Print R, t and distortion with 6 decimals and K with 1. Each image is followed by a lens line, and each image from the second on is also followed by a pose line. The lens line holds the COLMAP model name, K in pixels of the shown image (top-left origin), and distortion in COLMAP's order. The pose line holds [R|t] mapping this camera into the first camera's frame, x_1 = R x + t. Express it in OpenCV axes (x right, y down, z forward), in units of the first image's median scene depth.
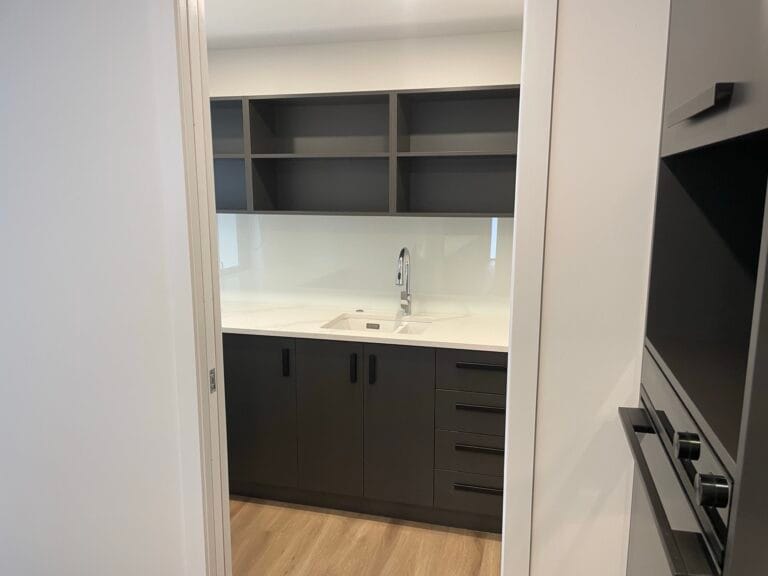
lens RADIAL K [[582.8, 0, 392.1], [0, 582.8, 293.4], [0, 0, 1]] dist [0.081176, -0.091303]
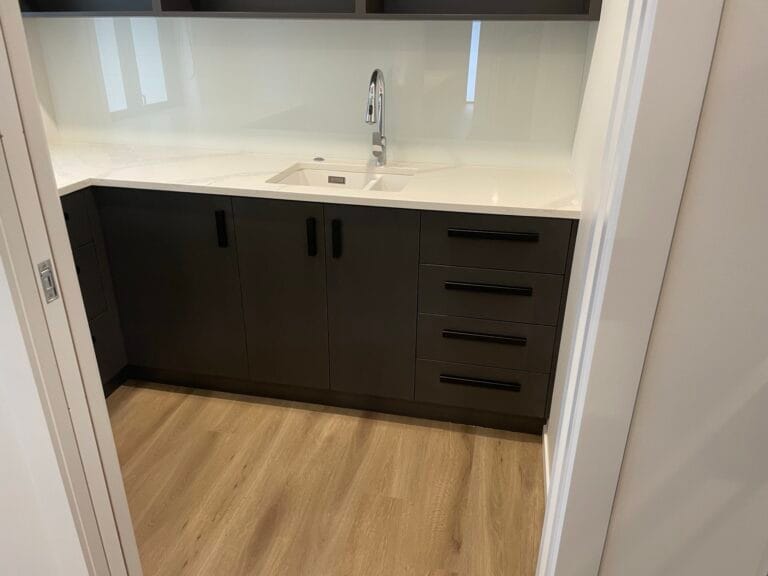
lens RADIAL K [[582.8, 0, 392.1], [0, 582.8, 293.4], [0, 0, 1]] dist [0.081176, -0.091303]
pose [[0.998576, -0.012587, 0.051839, -0.001831], [-0.000760, 0.968312, 0.249744, 0.009192], [-0.053340, -0.249427, 0.966923, 0.234267]]
